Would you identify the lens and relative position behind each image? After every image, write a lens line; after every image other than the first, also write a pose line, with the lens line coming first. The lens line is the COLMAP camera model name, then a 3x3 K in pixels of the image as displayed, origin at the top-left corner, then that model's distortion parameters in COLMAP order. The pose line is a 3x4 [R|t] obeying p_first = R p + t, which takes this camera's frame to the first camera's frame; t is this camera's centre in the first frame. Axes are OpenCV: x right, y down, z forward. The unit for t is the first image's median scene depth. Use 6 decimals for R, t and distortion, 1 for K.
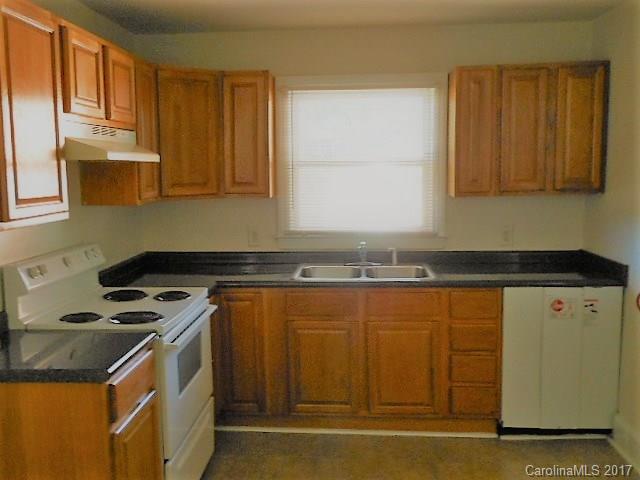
lens RADIAL K [[610.5, 0, 320.0], [0, 610.5, 240.0], [0, 0, 1]] dist [0.006310, 0.001951]
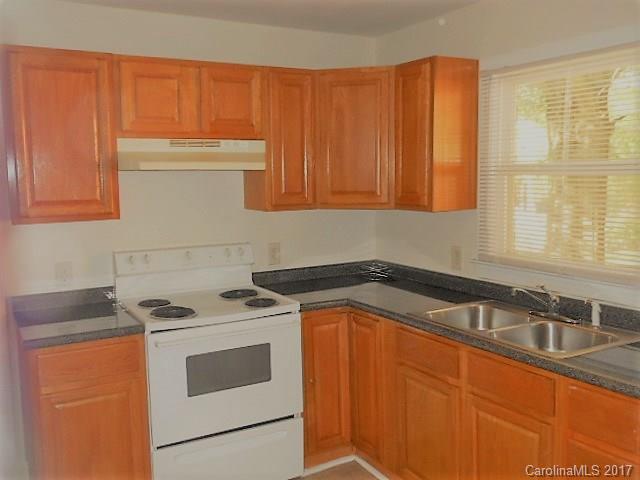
lens RADIAL K [[610.5, 0, 320.0], [0, 610.5, 240.0], [0, 0, 1]] dist [0.006310, 0.001951]
pose [[0.547588, 0.093363, -0.831523, 0.553285], [-0.093865, 0.994337, 0.049830, -0.061340], [0.831466, 0.050765, 0.553251, 0.450196]]
